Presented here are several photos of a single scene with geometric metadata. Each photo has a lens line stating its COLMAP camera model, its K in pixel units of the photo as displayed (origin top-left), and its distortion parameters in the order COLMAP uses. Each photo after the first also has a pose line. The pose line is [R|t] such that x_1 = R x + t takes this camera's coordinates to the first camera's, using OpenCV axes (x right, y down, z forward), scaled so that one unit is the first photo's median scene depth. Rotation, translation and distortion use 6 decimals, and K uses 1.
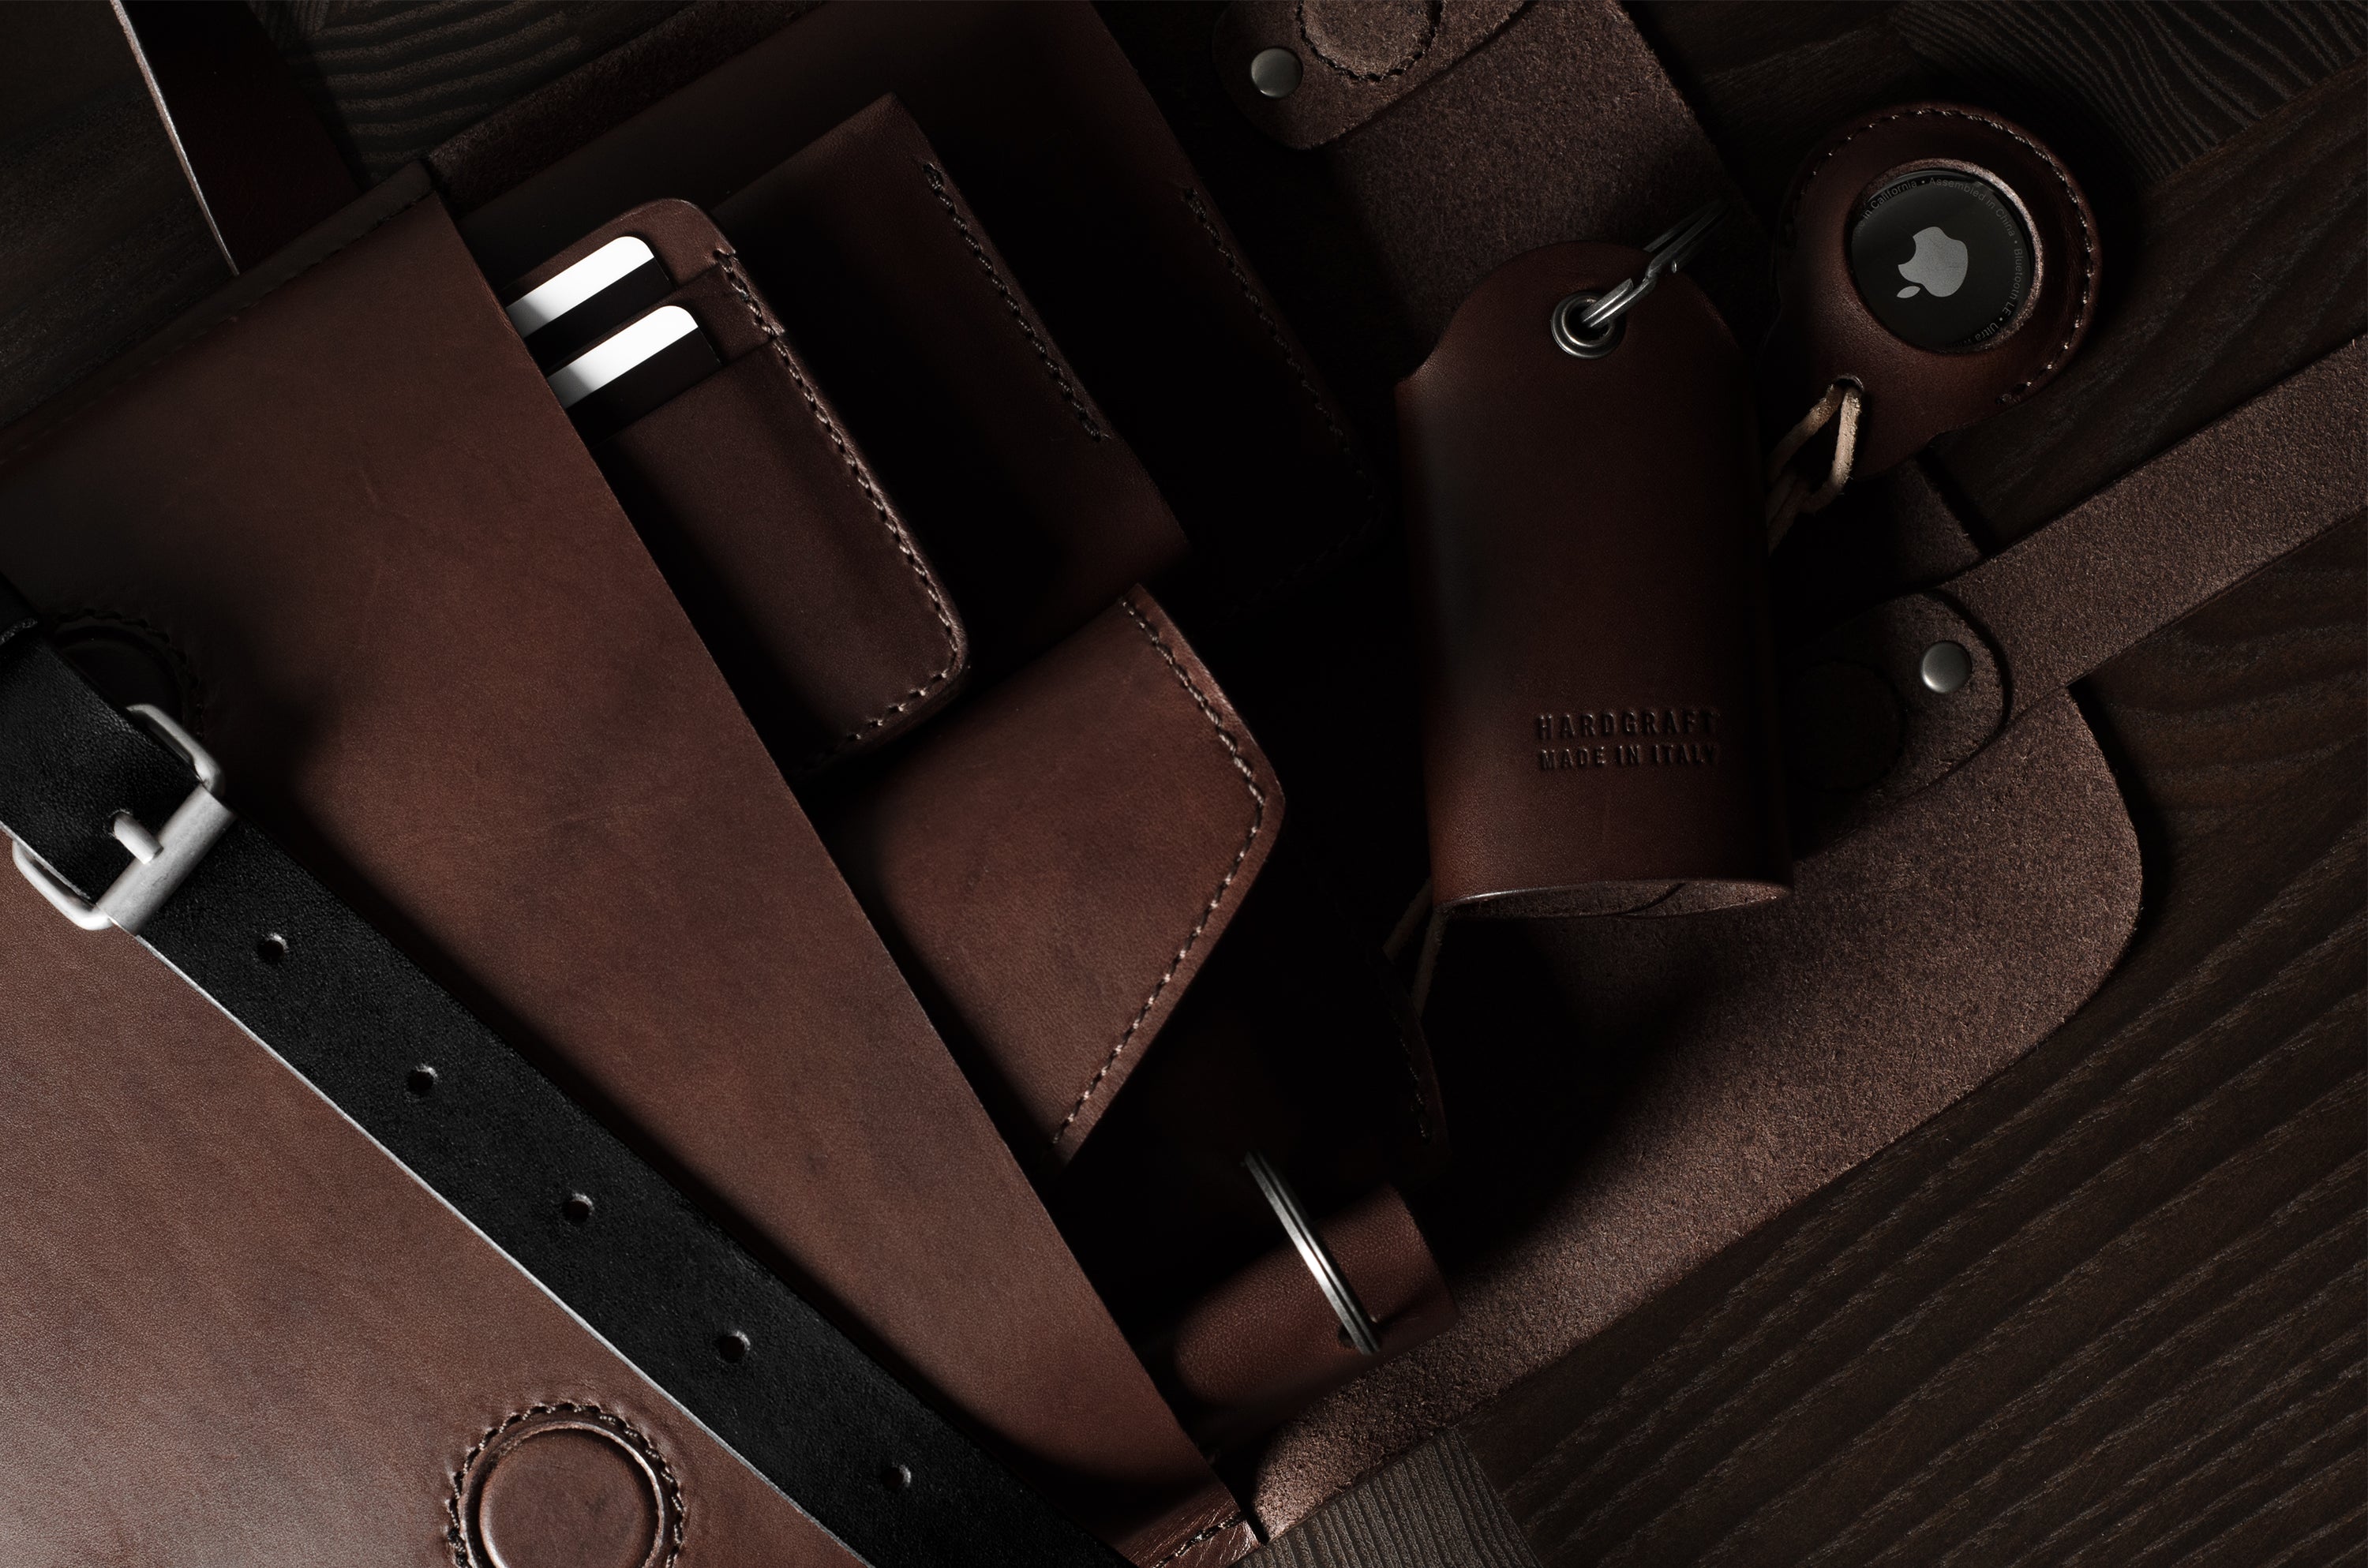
lens RADIAL K [[6736.6, 0, 1200.9], [0, 6736.6, 796.3], [0, 0, 1]] dist [-0.080413, 0.000000]
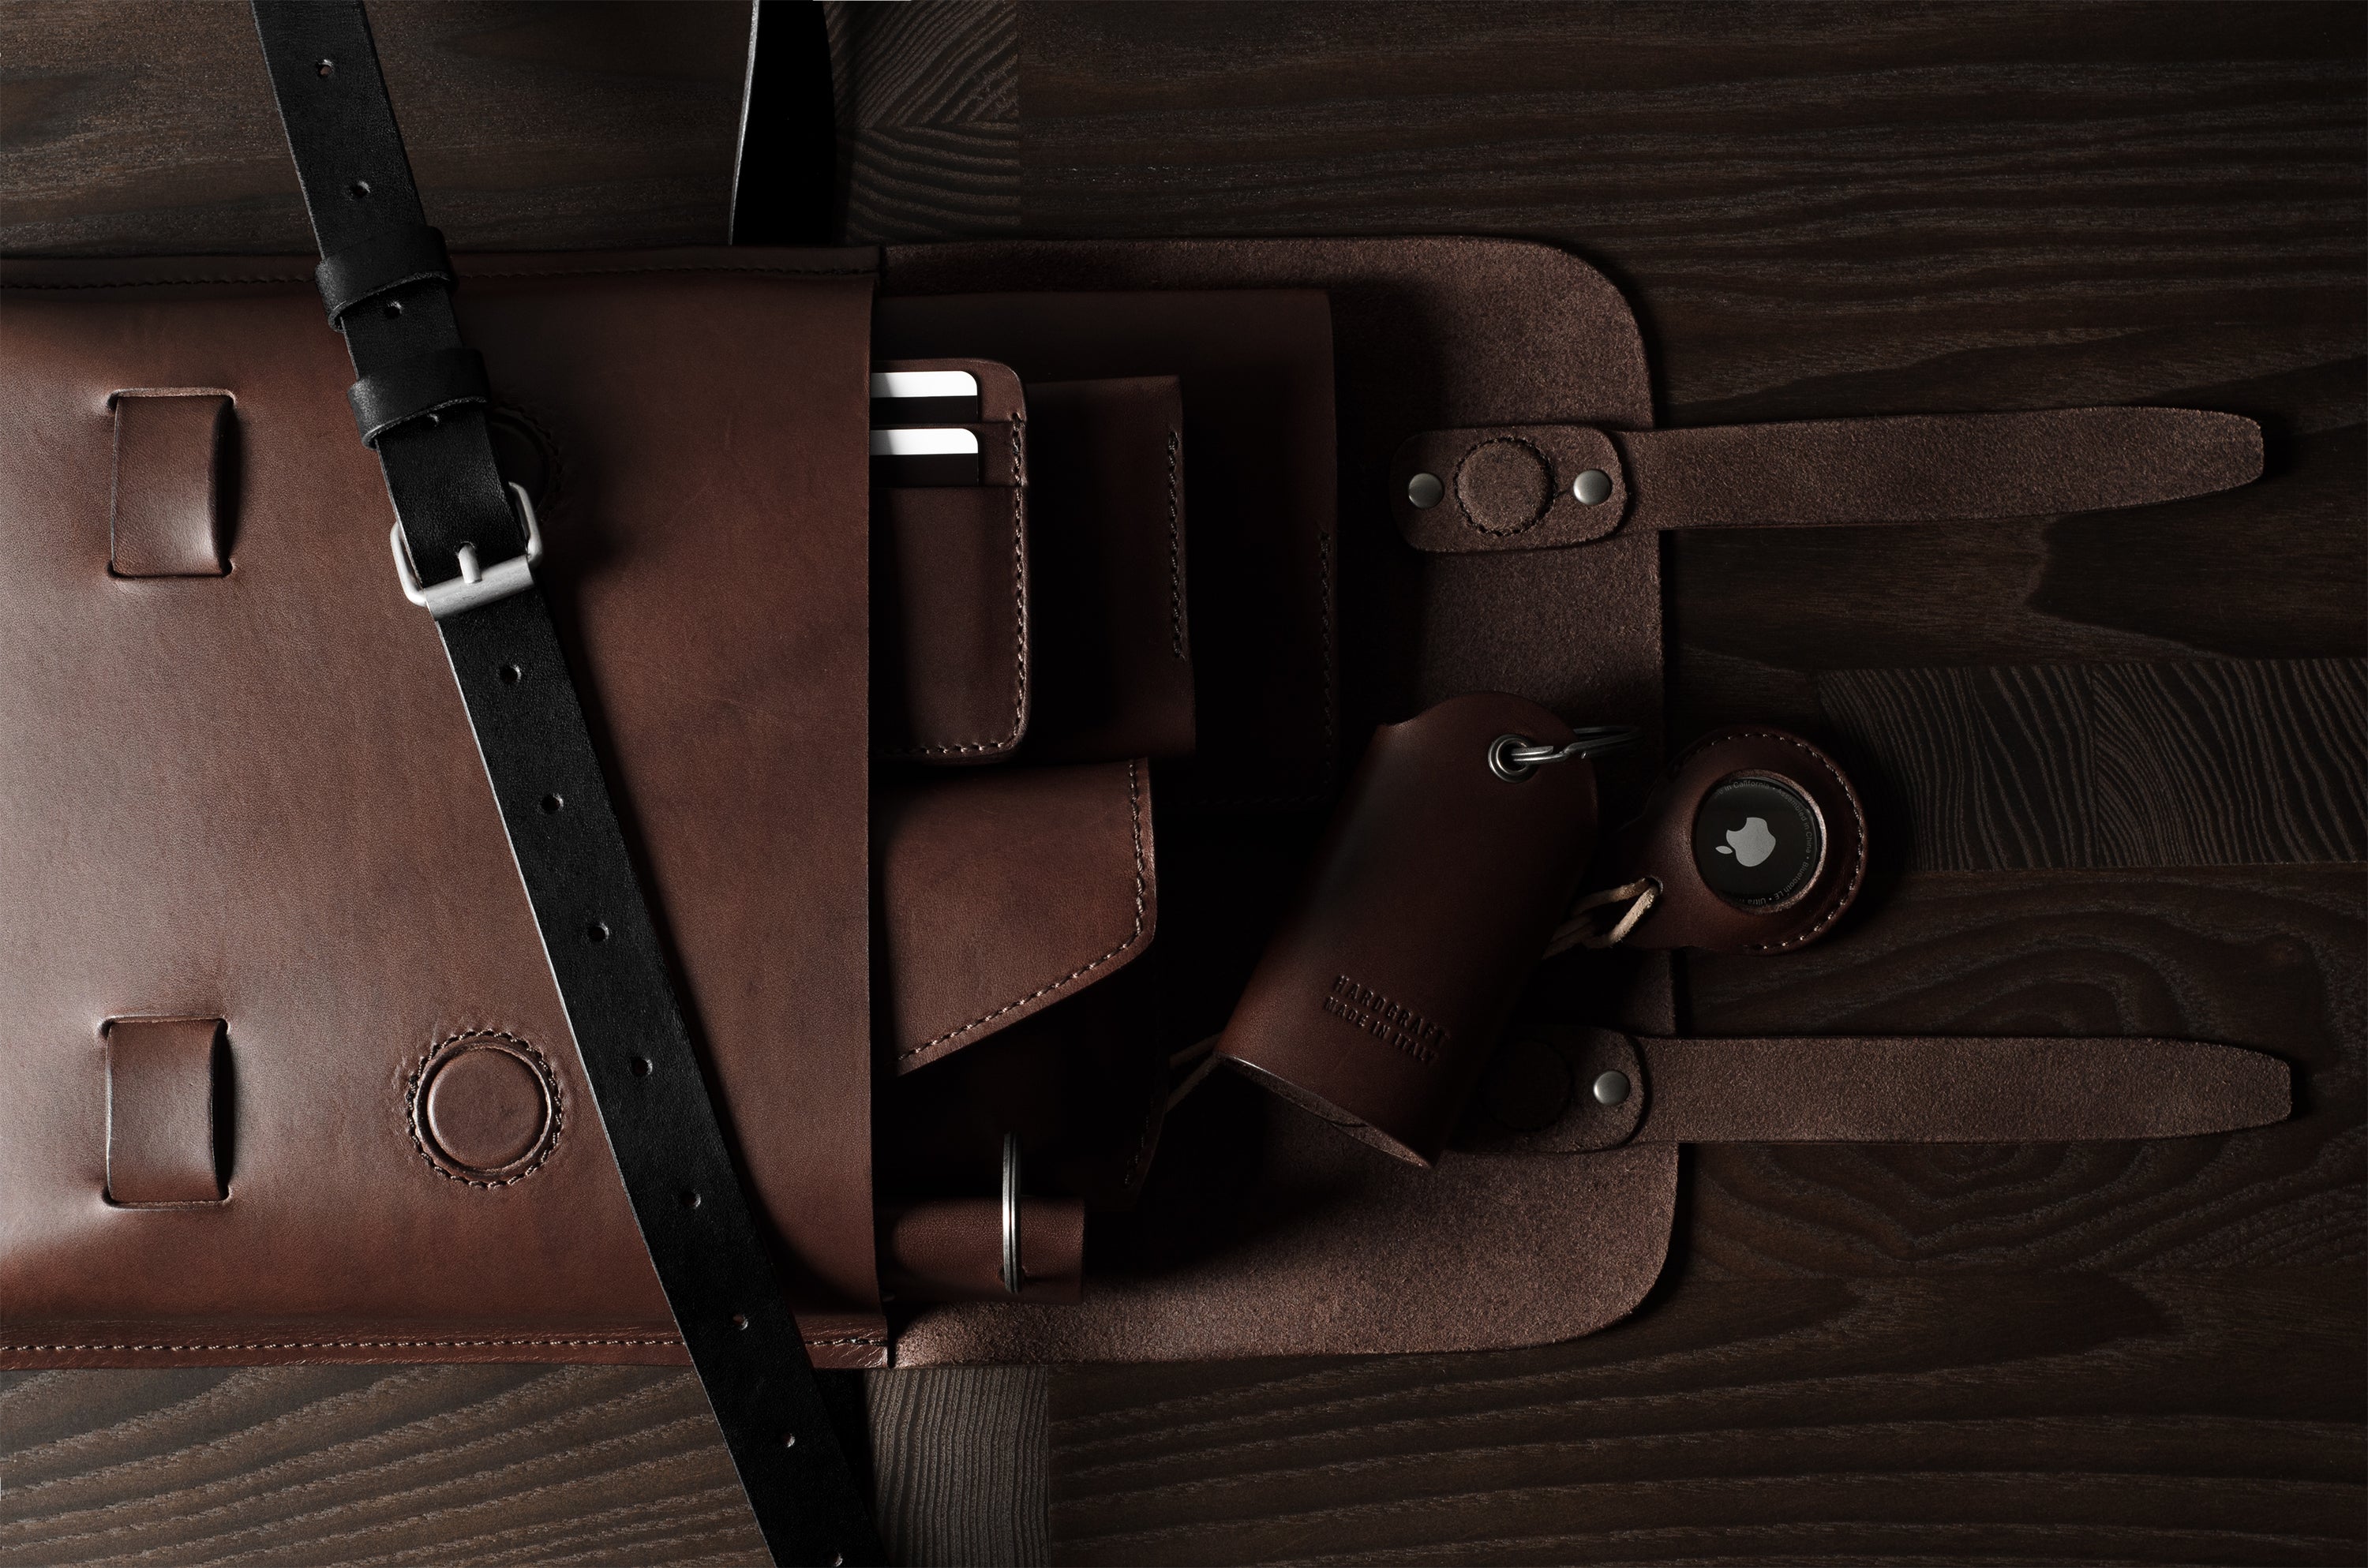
lens RADIAL K [[6736.6, 0, 1175.9], [0, 6736.6, 769.7], [0, 0, 1]] dist [-0.080413, 0.000000]
pose [[0.859101, 0.510931, -0.029904, 0.039863], [-0.510379, 0.859602, 0.024423, -0.066382], [0.038184, -0.005719, 0.999254, -0.445314]]
